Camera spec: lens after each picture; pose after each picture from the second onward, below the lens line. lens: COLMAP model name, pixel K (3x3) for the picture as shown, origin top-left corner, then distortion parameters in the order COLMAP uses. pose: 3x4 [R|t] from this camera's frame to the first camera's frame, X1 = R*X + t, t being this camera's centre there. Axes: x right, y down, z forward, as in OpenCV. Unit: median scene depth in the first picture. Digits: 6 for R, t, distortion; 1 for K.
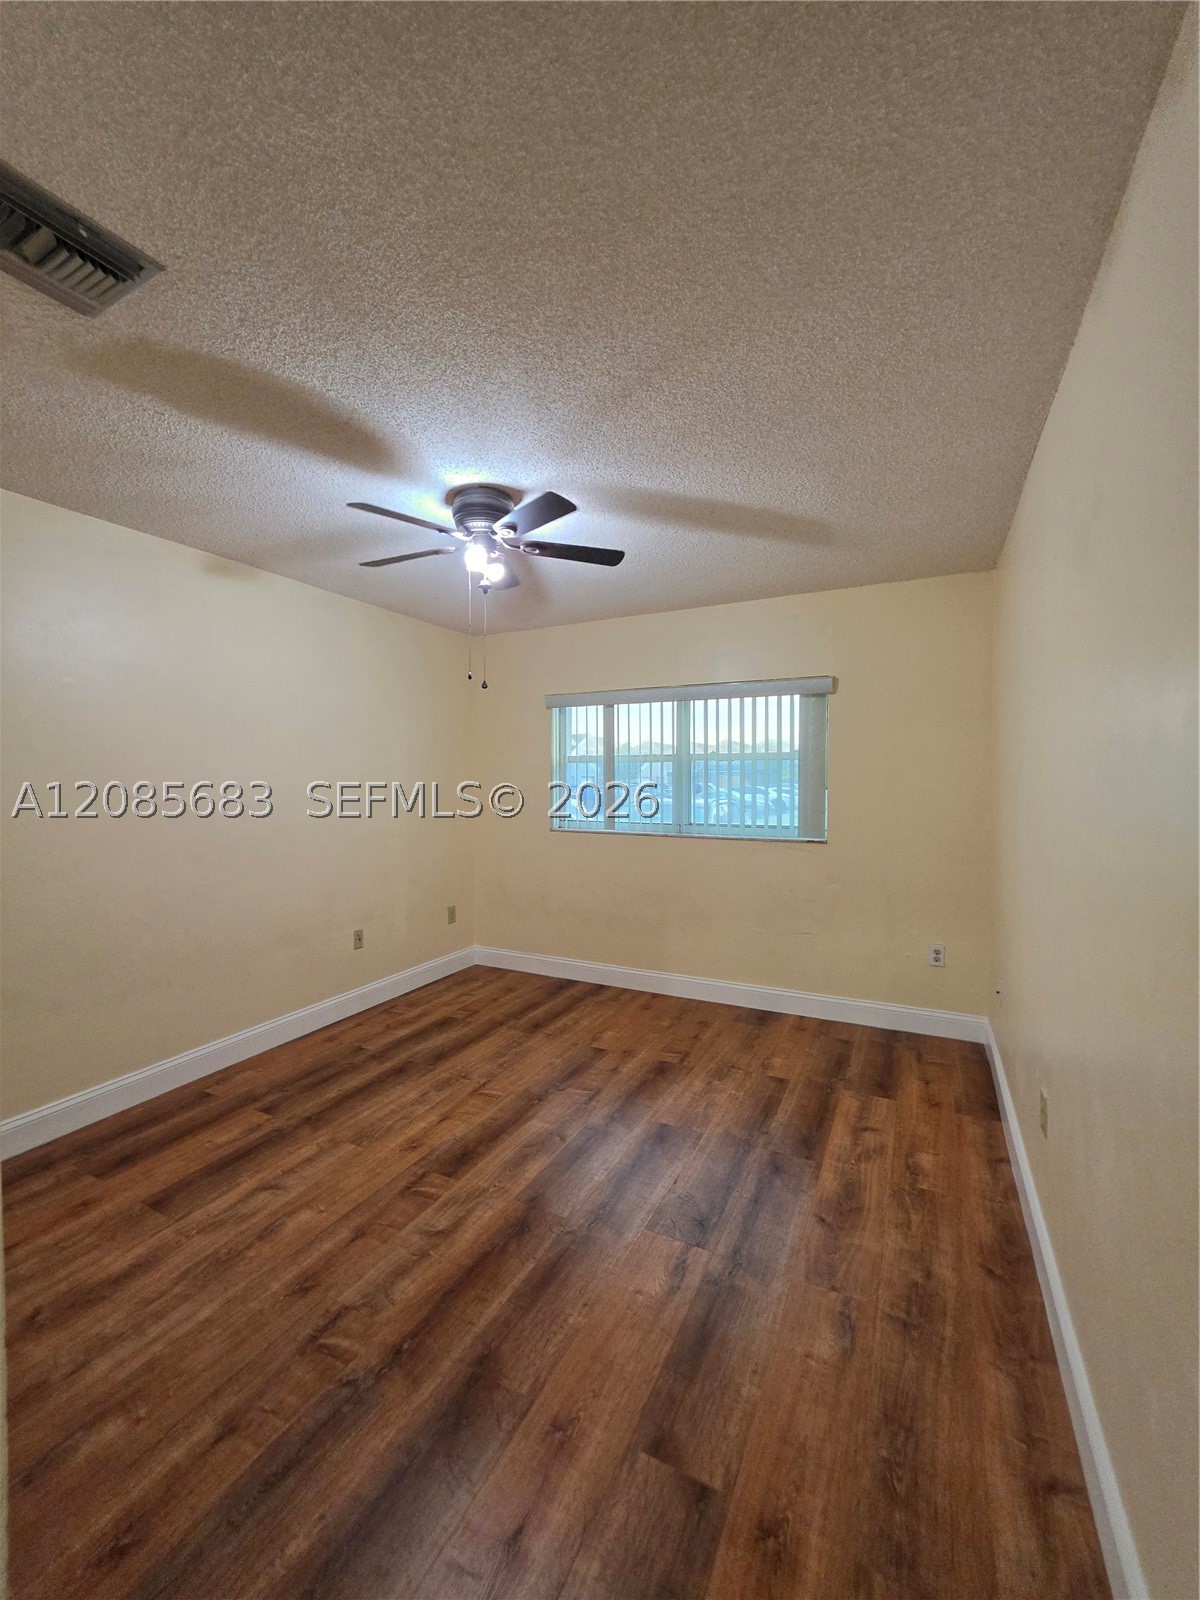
lens RADIAL K [[645.3, 0, 600.0], [0, 645.3, 800.0], [0, 0, 1]] dist [-0.001082, 0.000132]
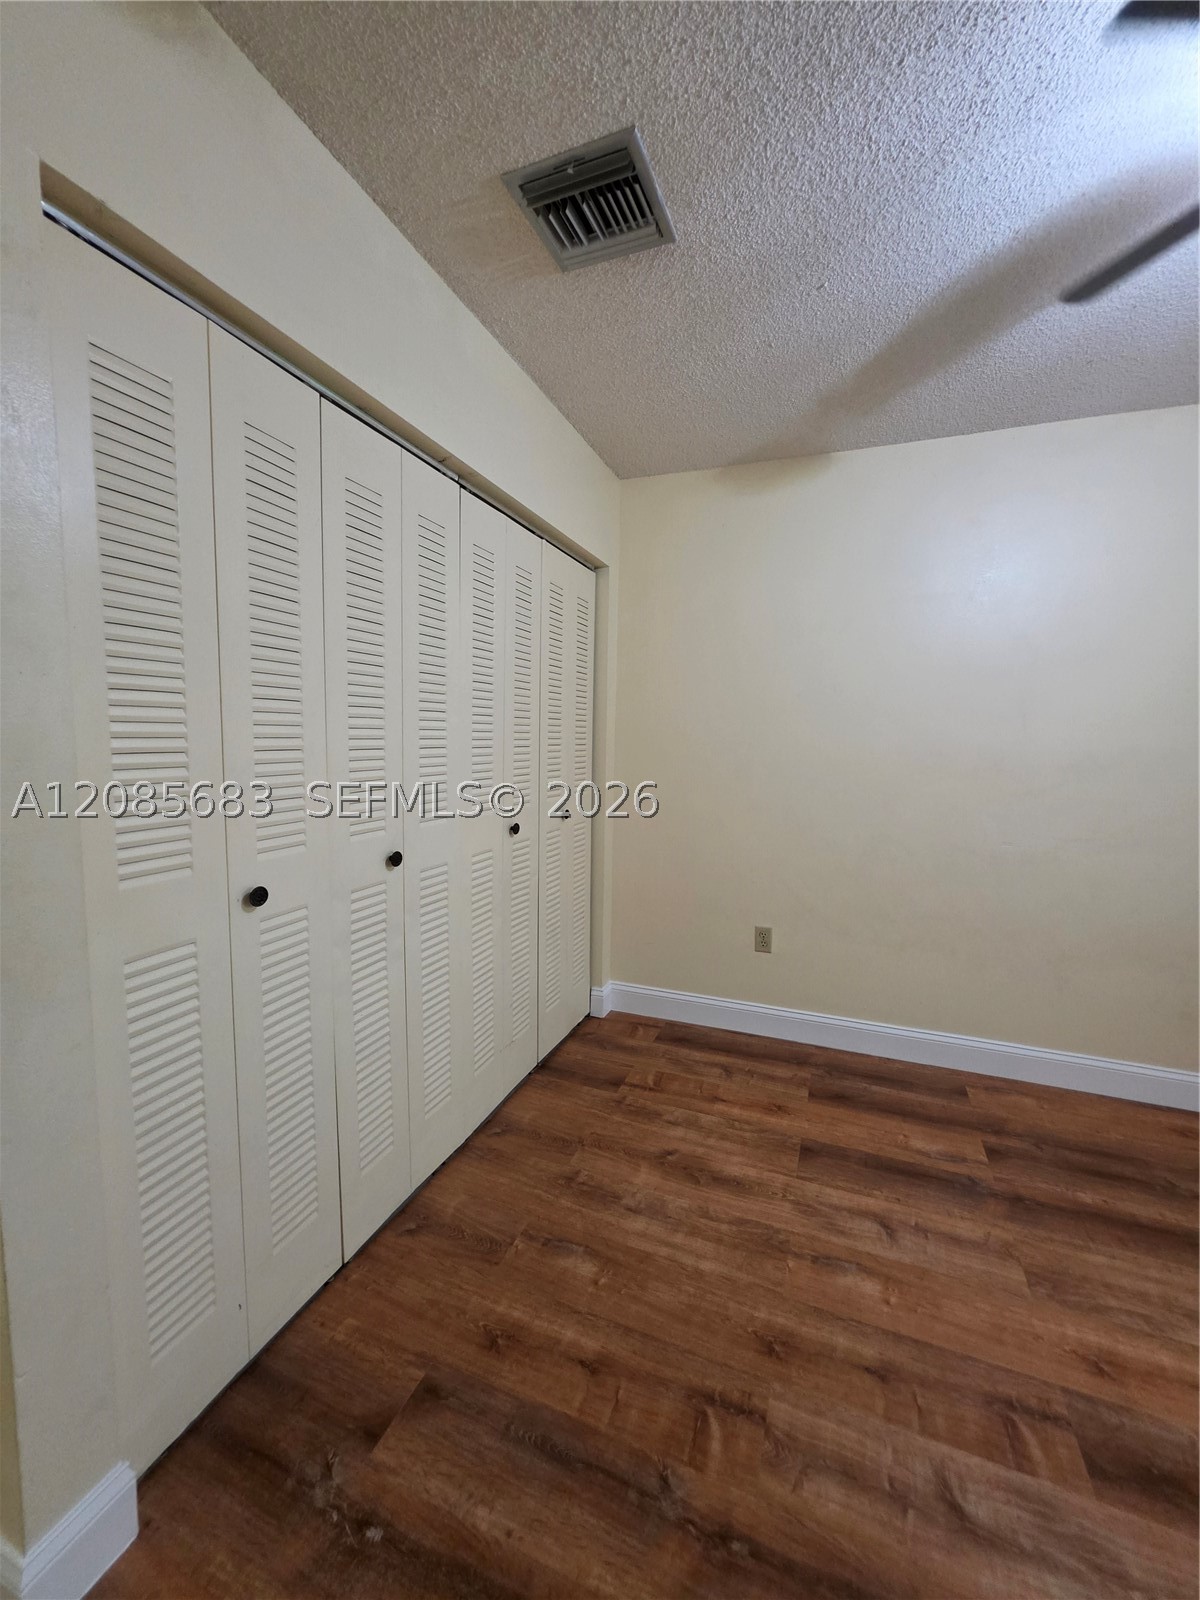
lens RADIAL K [[645.3, 0, 600.0], [0, 645.3, 800.0], [0, 0, 1]] dist [-0.001082, 0.000132]
pose [[0.093103, 0.103415, -0.990271, 0.199530], [-0.047541, 0.993919, 0.099326, 0.016209], [0.994521, 0.037830, 0.097453, 0.578548]]
